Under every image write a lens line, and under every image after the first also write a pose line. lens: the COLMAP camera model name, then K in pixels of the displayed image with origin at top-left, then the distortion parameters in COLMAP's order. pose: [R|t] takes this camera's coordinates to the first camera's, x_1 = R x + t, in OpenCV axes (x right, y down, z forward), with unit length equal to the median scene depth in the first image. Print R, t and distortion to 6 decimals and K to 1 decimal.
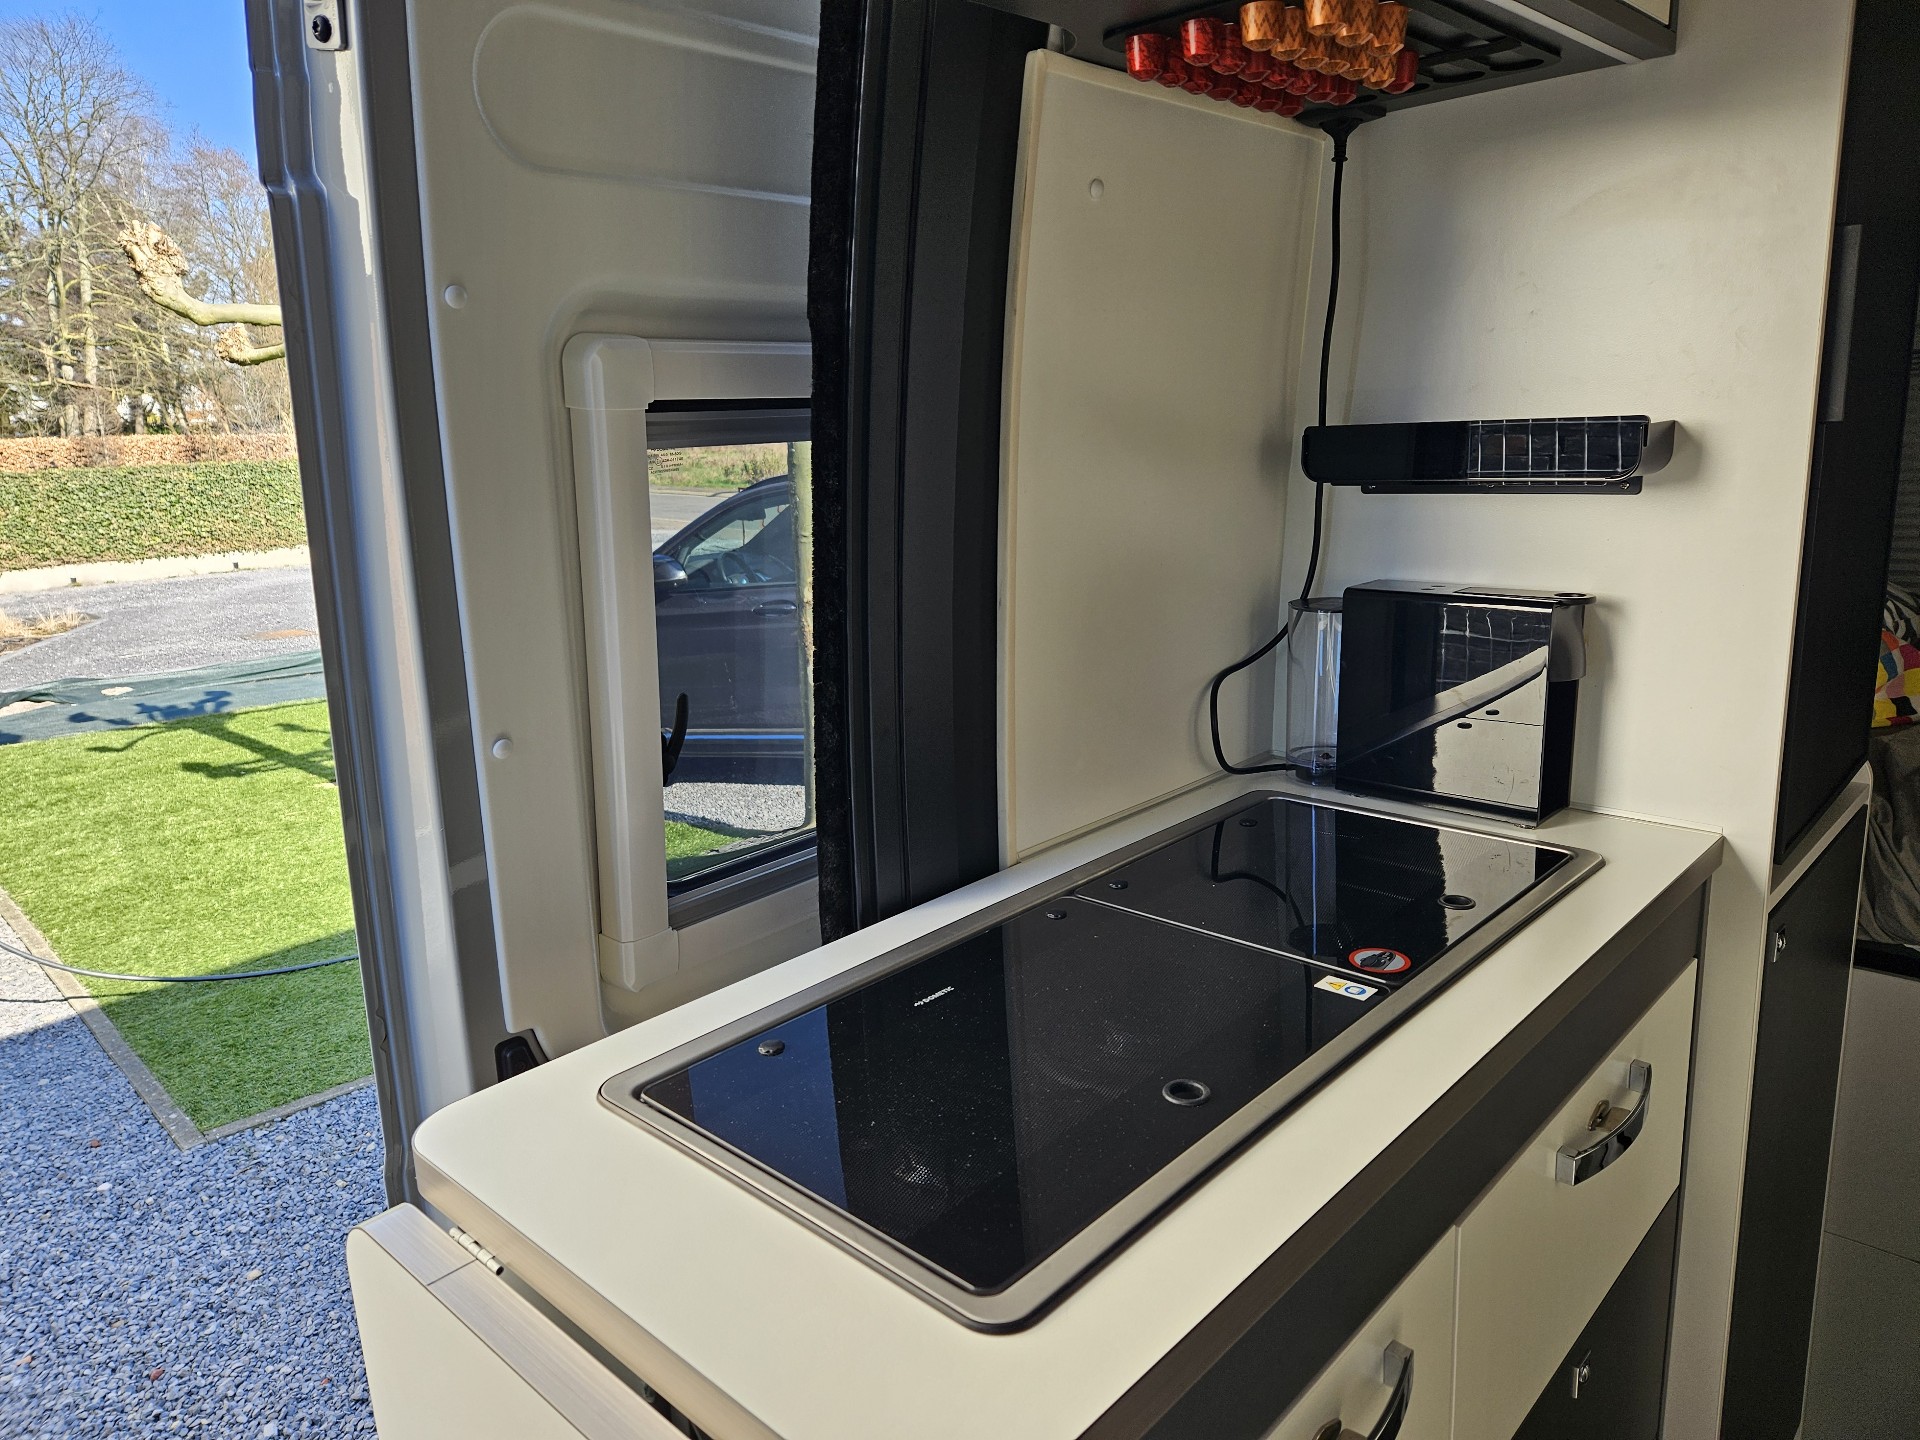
lens RADIAL K [[1273.1, 0, 957.8], [0, 1273.1, 717.0], [0, 0, 1]] dist [0.074890, -0.056170]
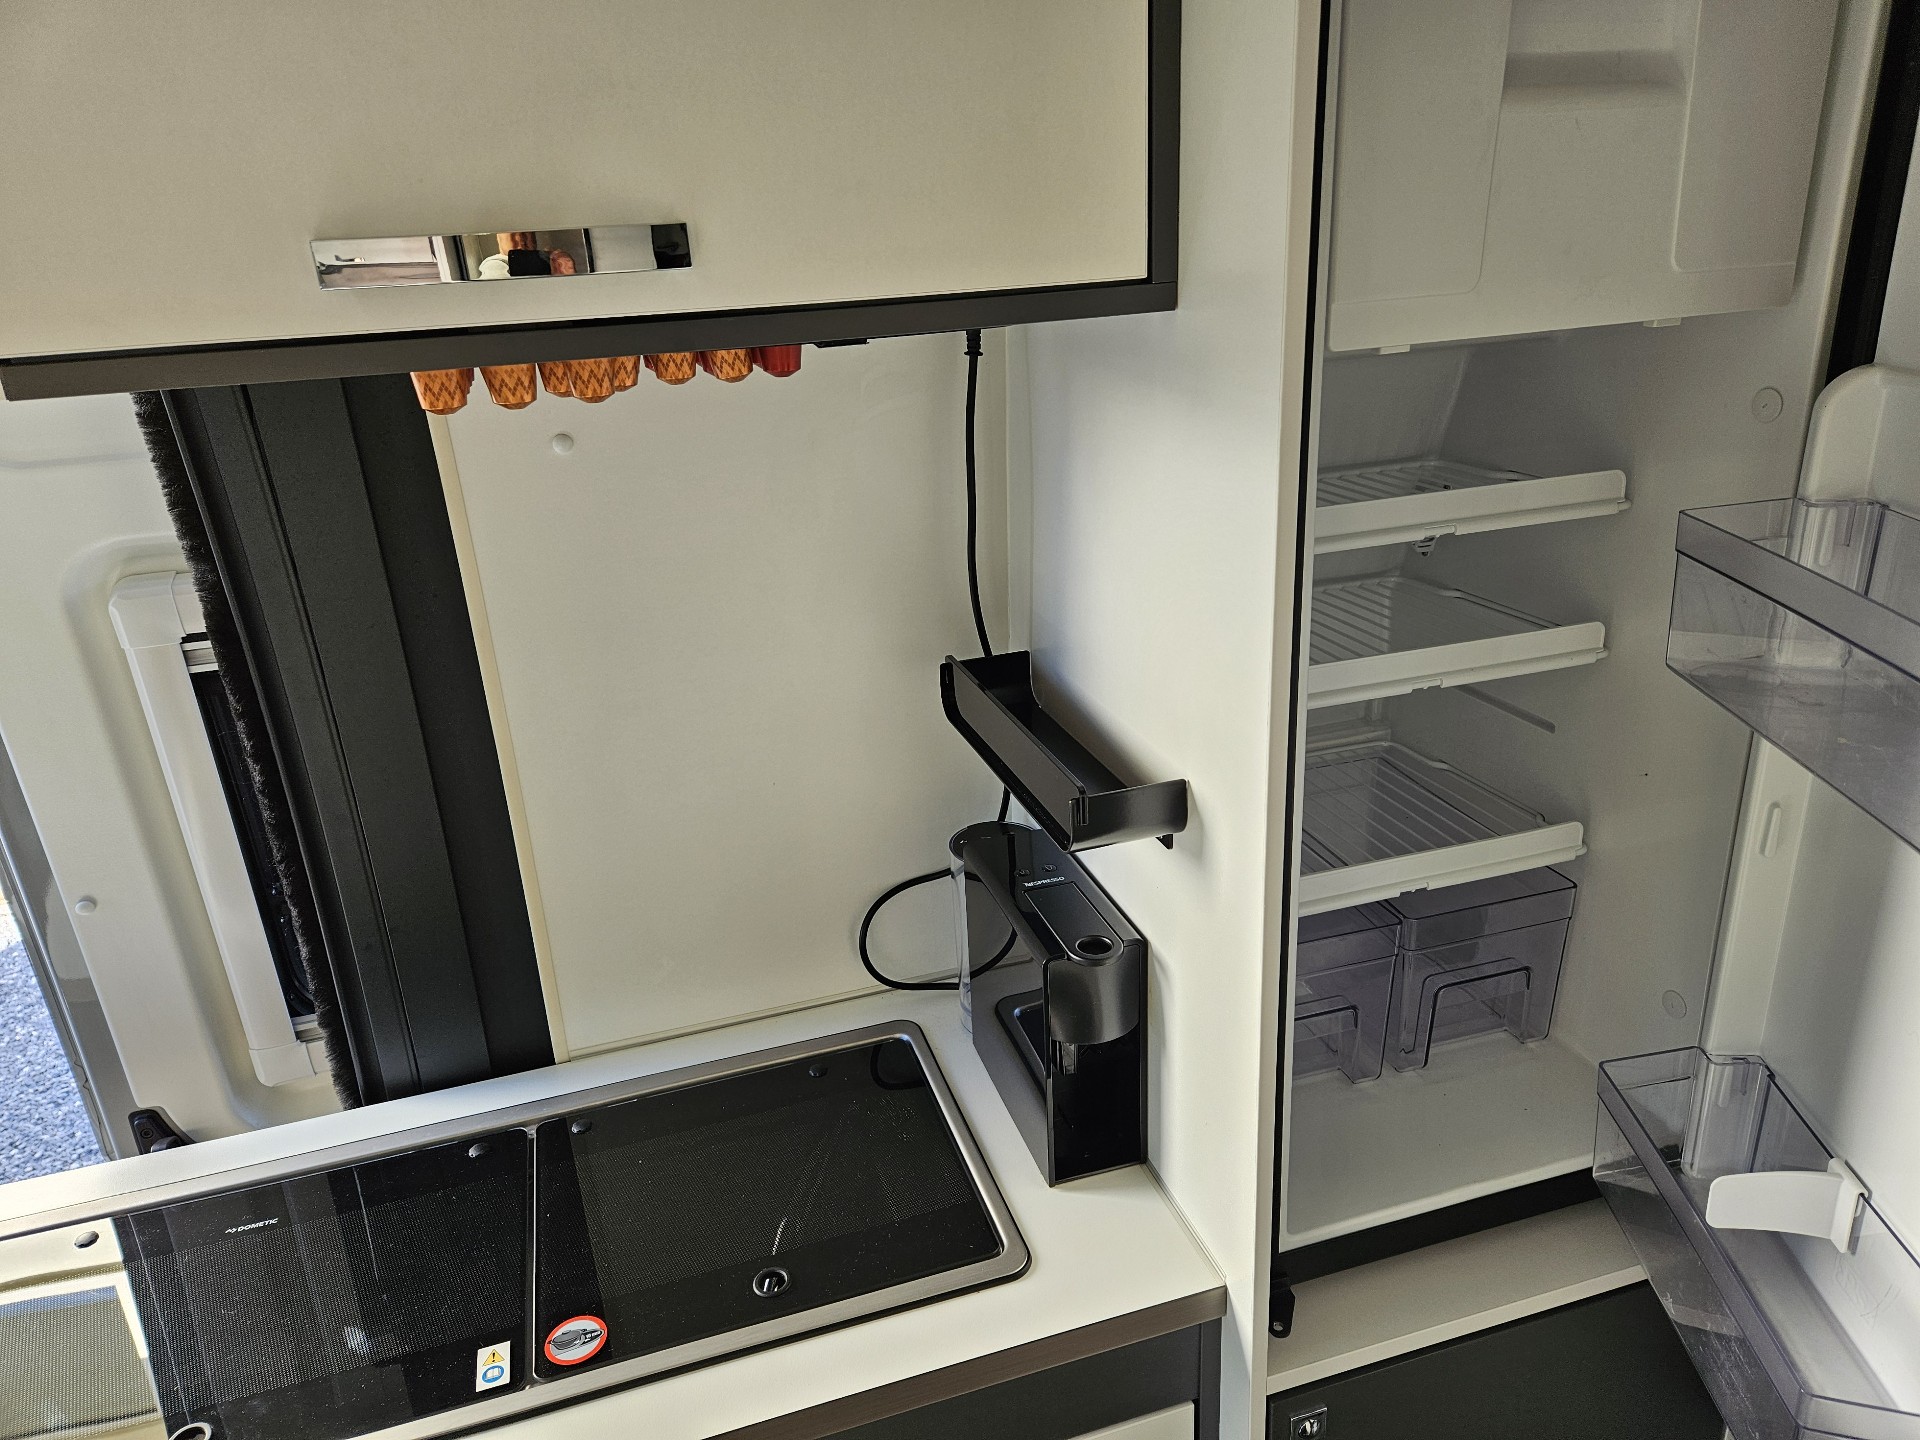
lens RADIAL K [[1273.1, 0, 958.2], [0, 1273.1, 719.4], [0, 0, 1]] dist [0.074890, -0.056170]
pose [[0.867882, 0.171321, -0.466294, 0.779657], [-0.091444, 0.977706, 0.189020, -0.392309], [0.488281, -0.121408, 0.864200, 0.287051]]
